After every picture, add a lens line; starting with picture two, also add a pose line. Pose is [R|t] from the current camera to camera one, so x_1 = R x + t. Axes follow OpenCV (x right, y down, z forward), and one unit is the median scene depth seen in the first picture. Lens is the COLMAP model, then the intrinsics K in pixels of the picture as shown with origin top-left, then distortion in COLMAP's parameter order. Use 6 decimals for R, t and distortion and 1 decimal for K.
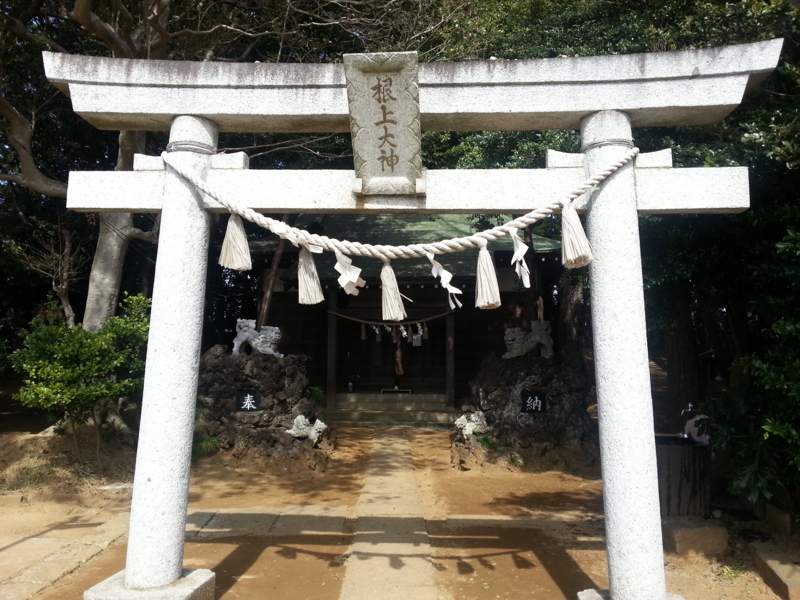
lens RADIAL K [[675.6, 0, 400.0], [0, 675.6, 300.0], [0, 0, 1]] dist [0.053613, -0.151198]
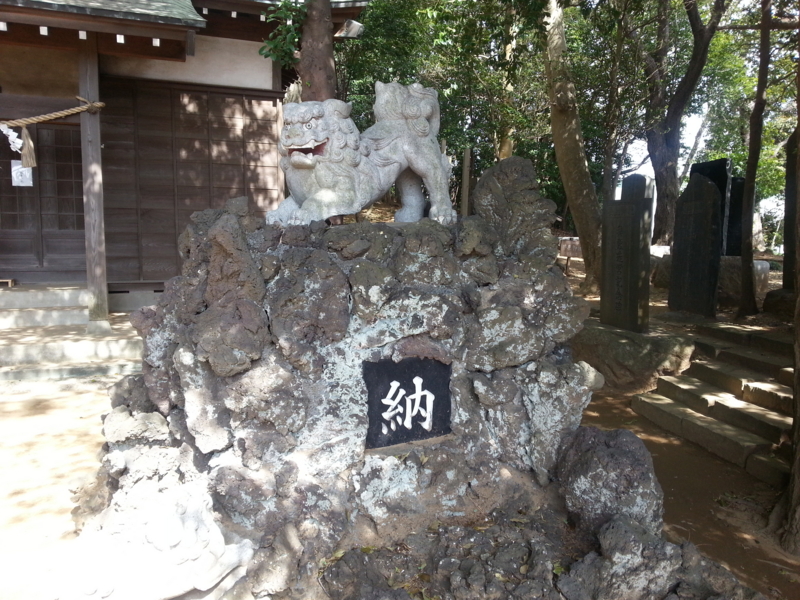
lens RADIAL K [[675.6, 0, 400.0], [0, 675.6, 300.0], [0, 0, 1]] dist [0.053613, -0.151198]
pose [[0.898274, -0.045890, 0.437033, 0.086058], [-0.050488, 0.977169, 0.206379, 0.062244], [-0.436525, -0.207450, 0.875448, 0.785678]]
